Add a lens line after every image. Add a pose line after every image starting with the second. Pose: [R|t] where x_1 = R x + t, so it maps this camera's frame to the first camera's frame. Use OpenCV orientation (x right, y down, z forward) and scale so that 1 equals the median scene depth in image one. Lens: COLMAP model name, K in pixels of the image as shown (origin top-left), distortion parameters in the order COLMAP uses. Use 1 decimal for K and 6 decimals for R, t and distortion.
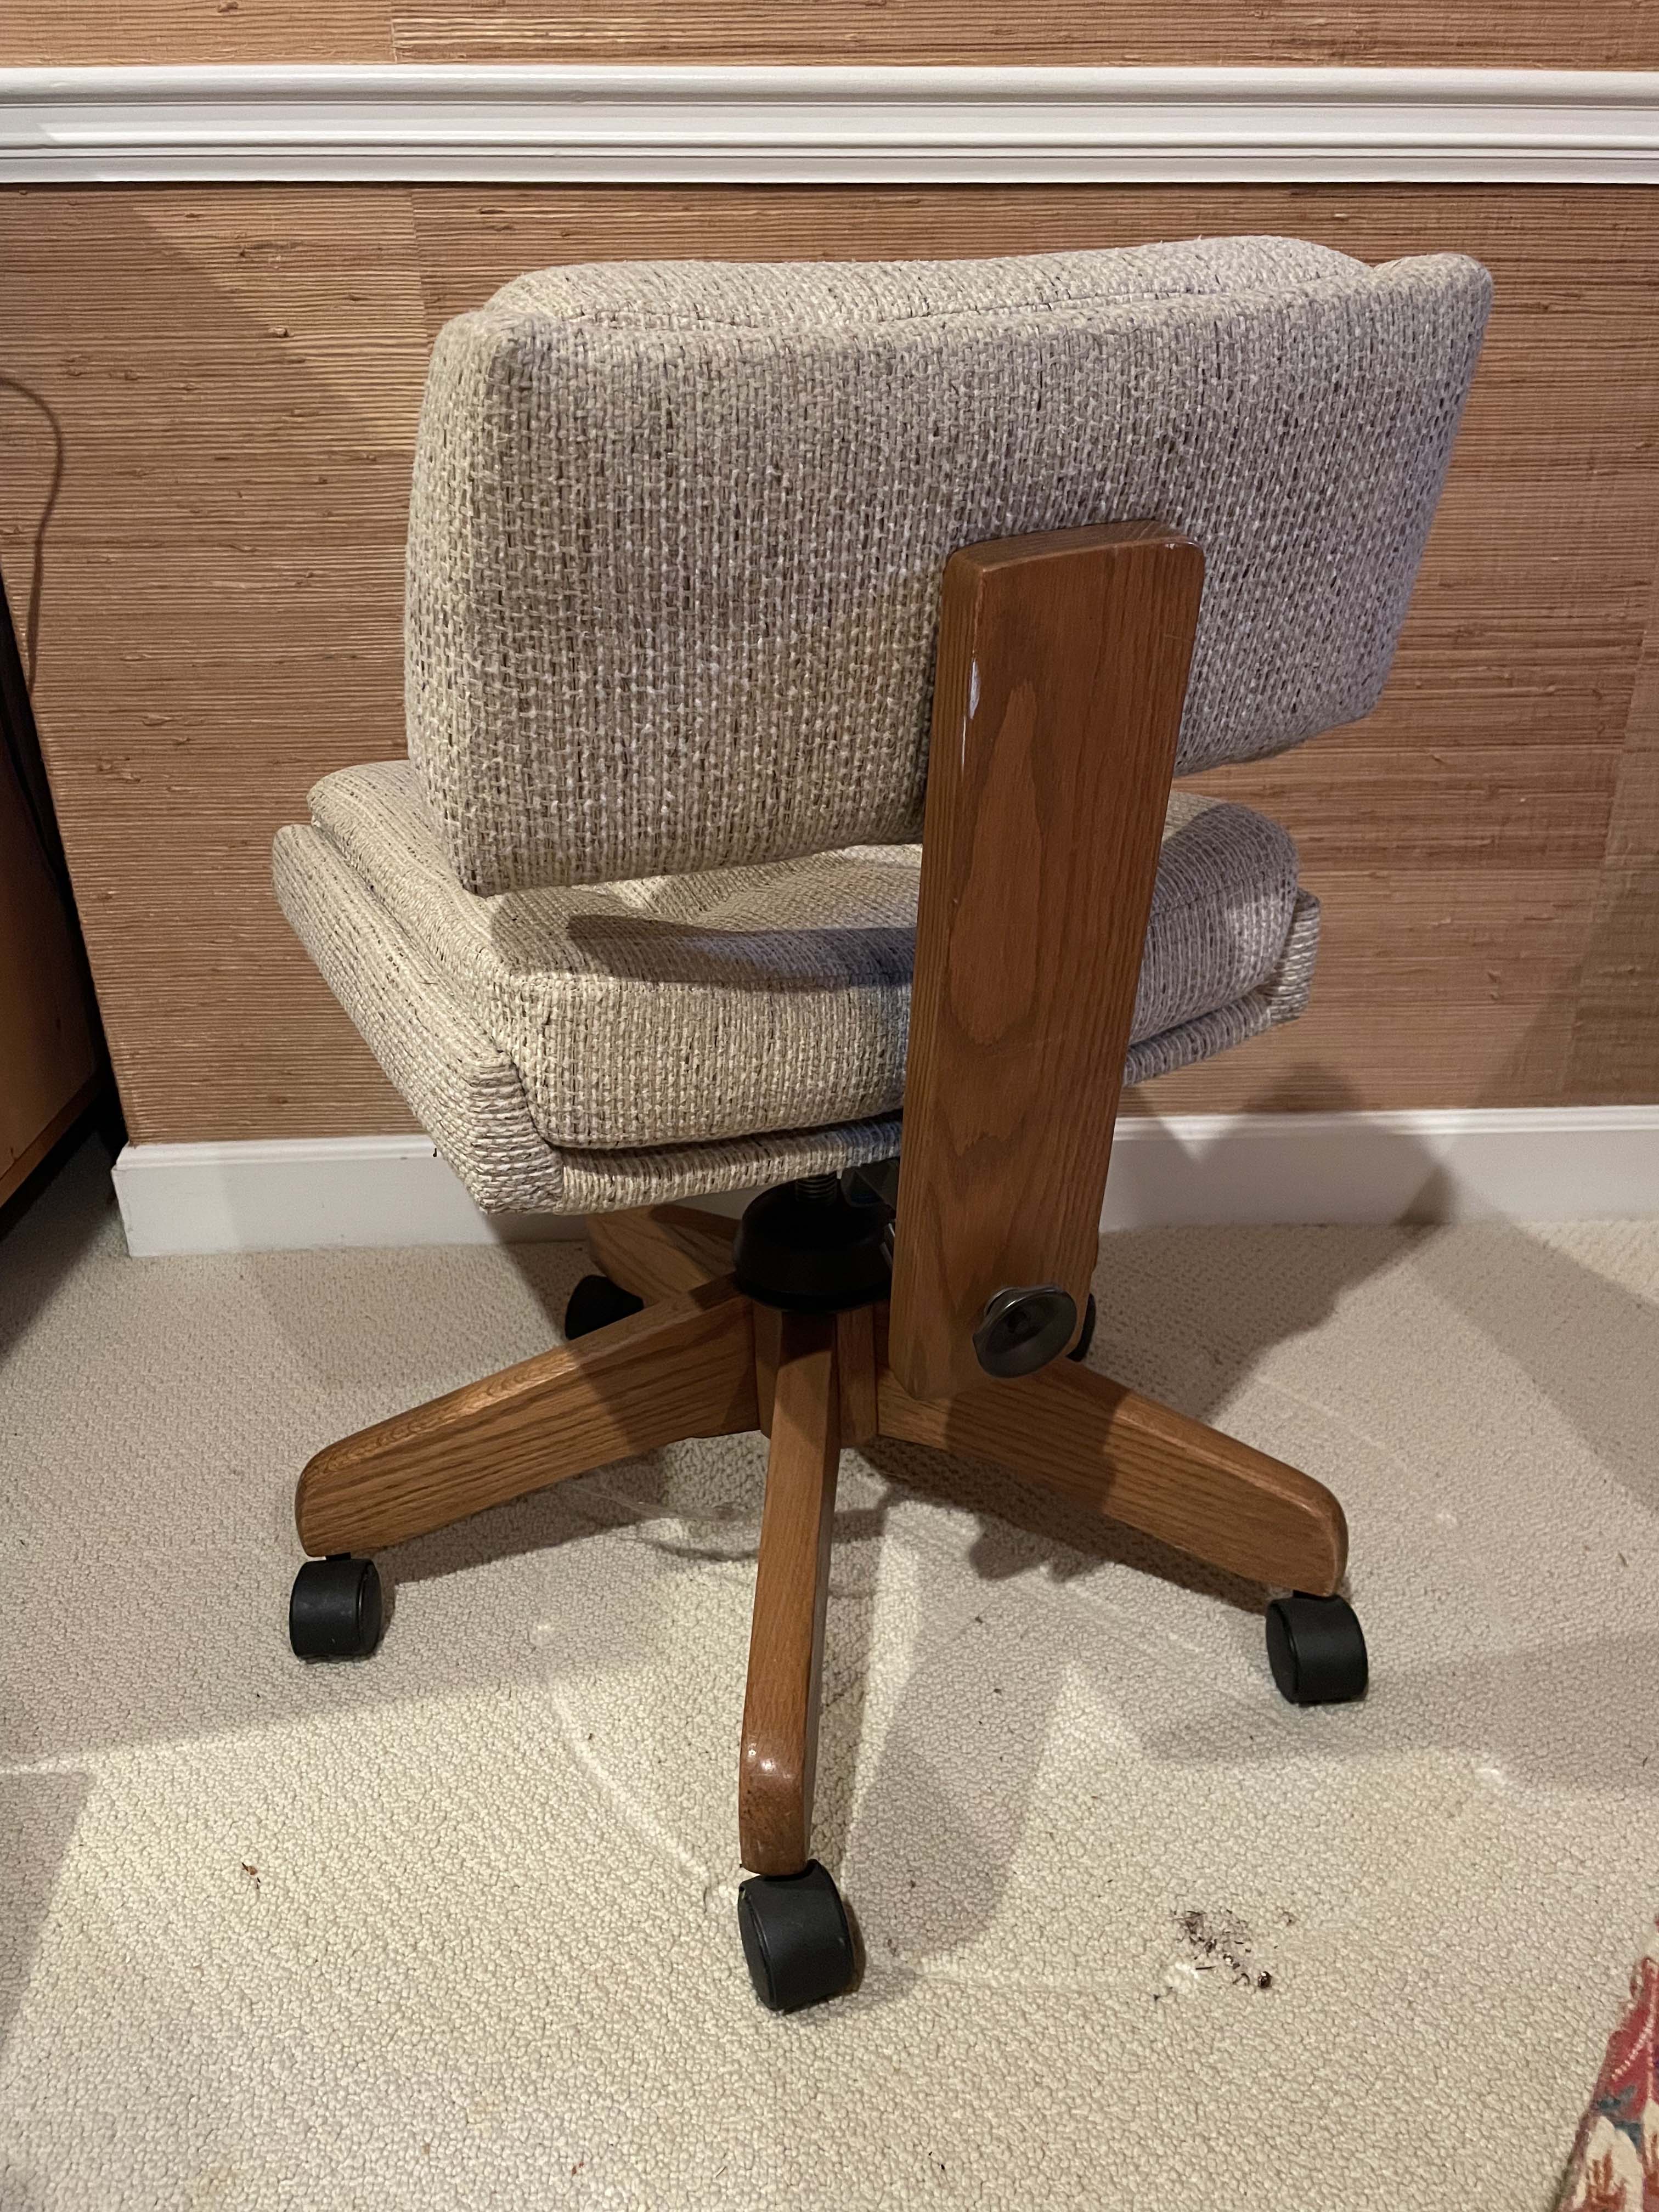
lens RADIAL K [[1642.5, 0, 825.6], [0, 1642.5, 1106.0], [0, 0, 1]] dist [0.068510, -0.049430]
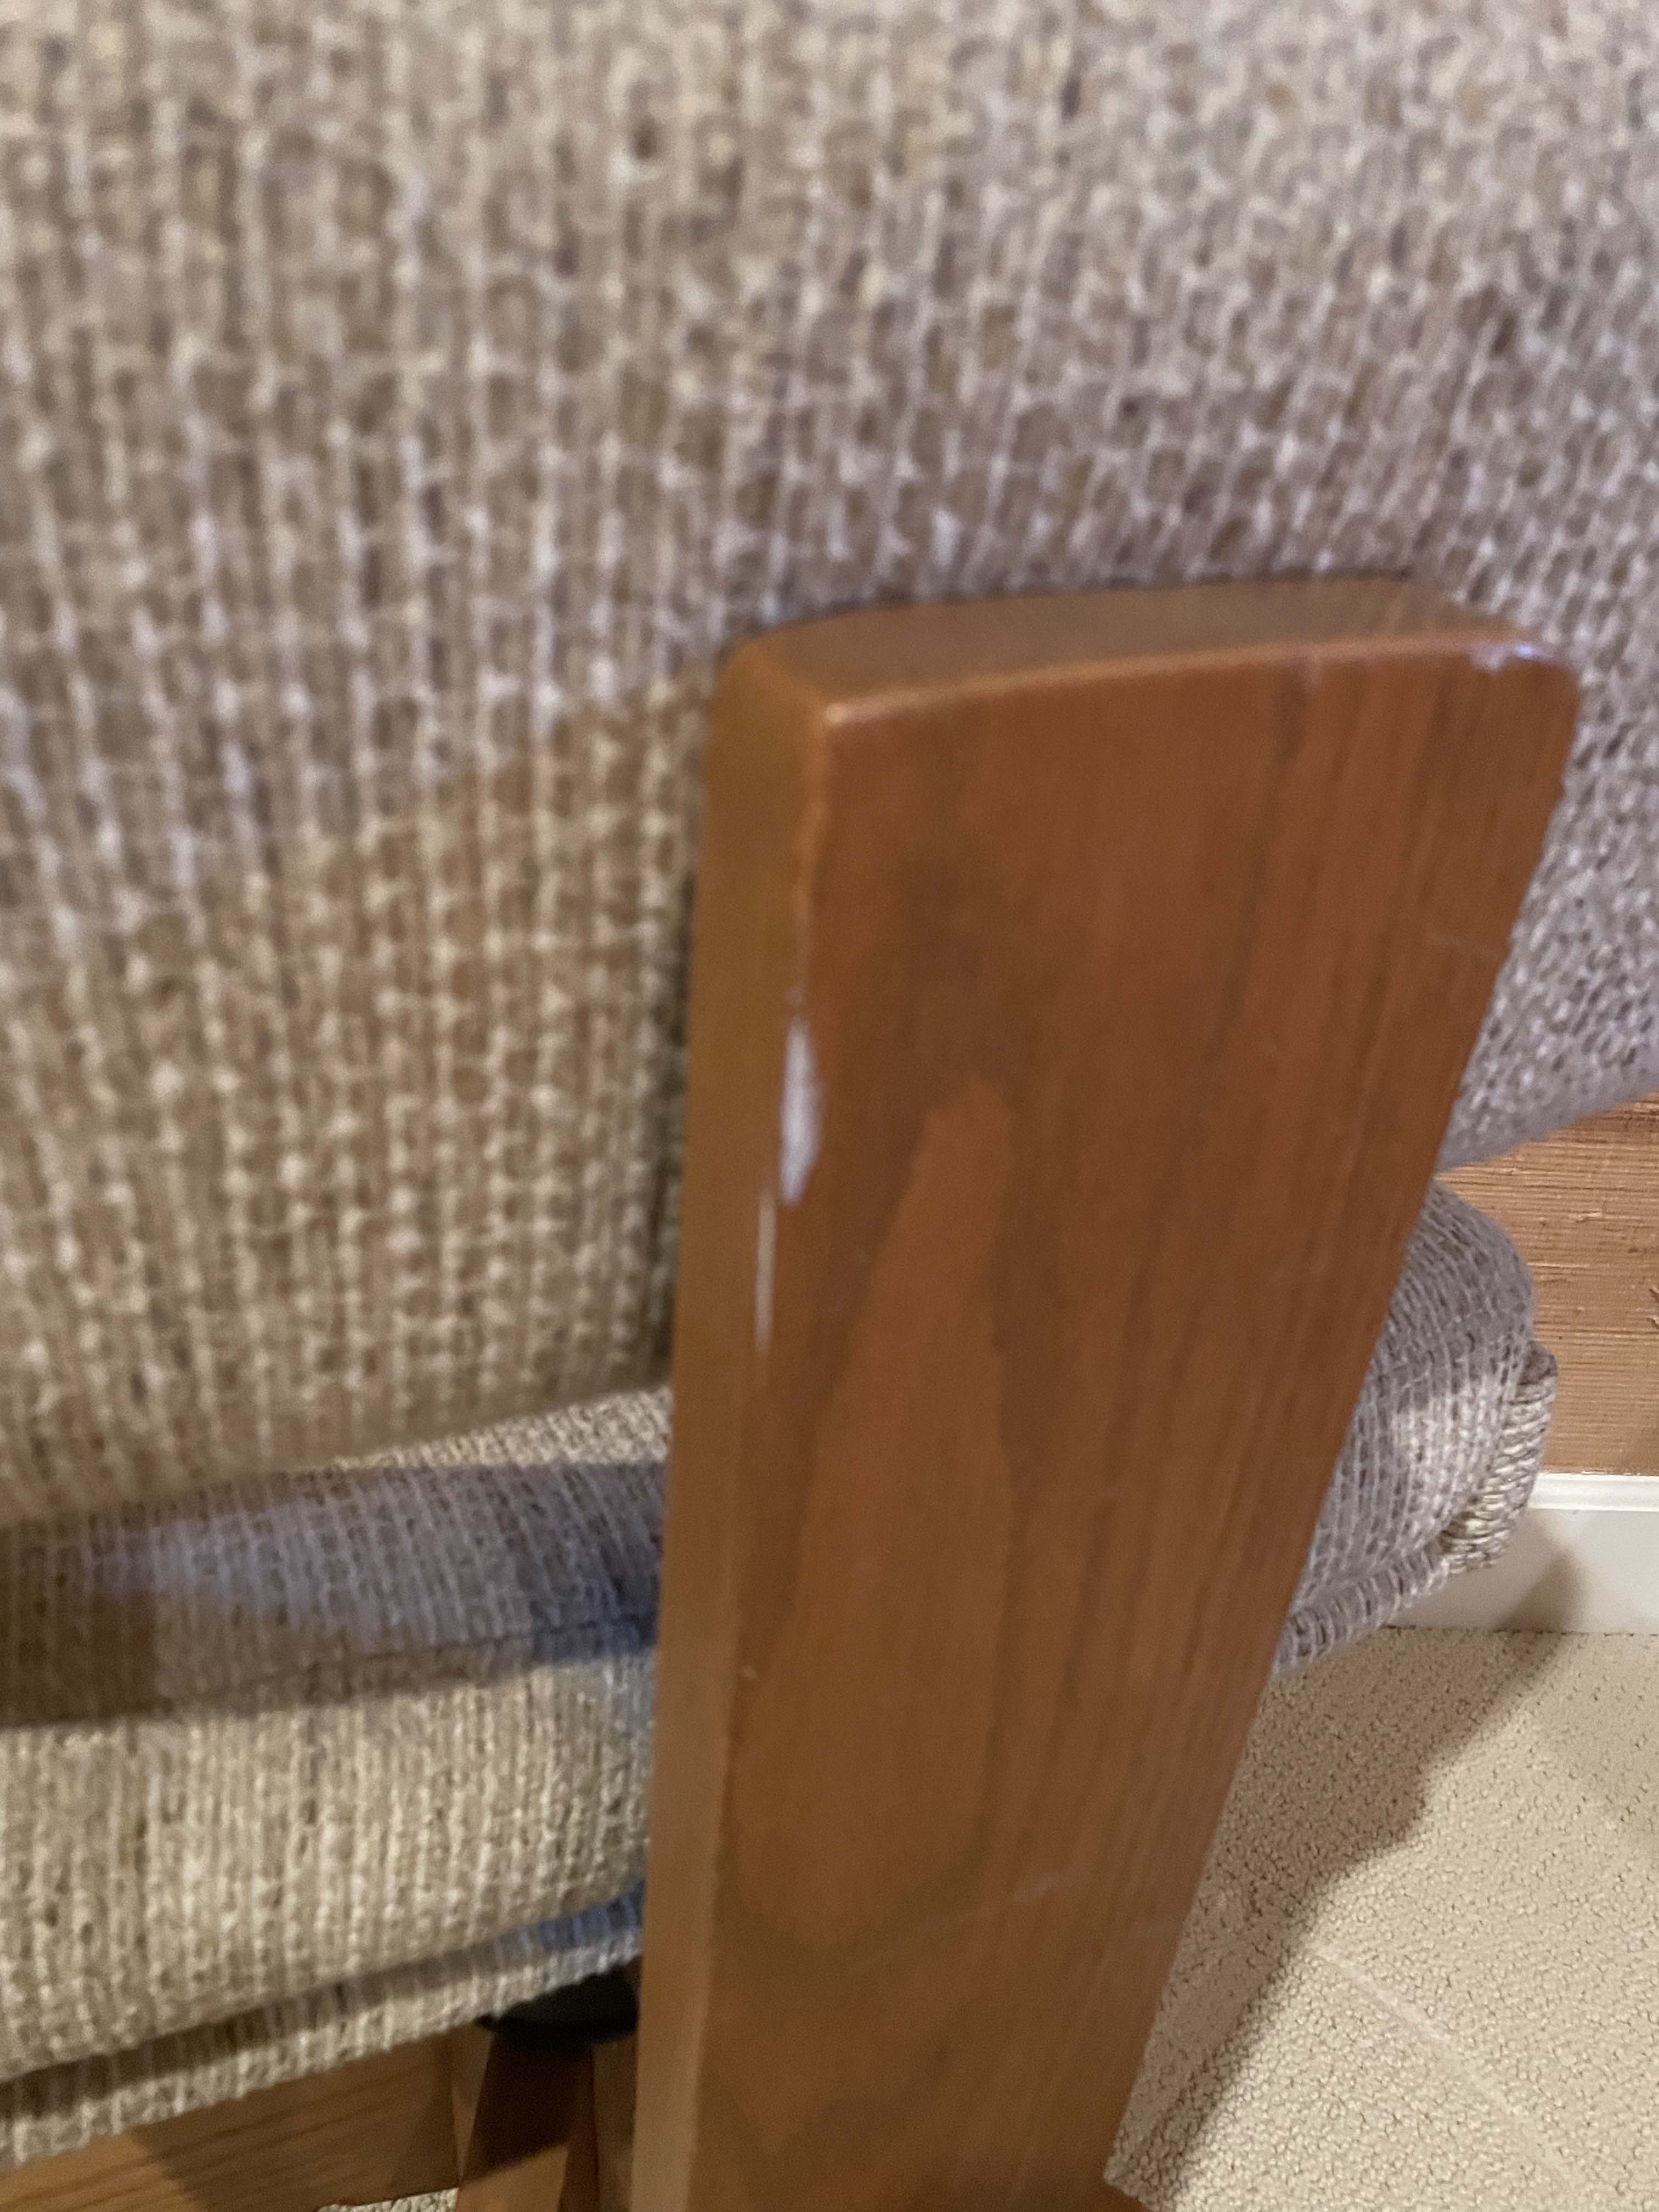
lens RADIAL K [[1642.5, 0, 834.9], [0, 1642.5, 1105.0], [0, 0, 1]] dist [0.068510, -0.049430]
pose [[0.998422, 0.049477, 0.026545, 0.087115], [-0.048105, 0.997587, -0.050057, -0.236071], [-0.028957, 0.048701, 0.998394, 0.704010]]
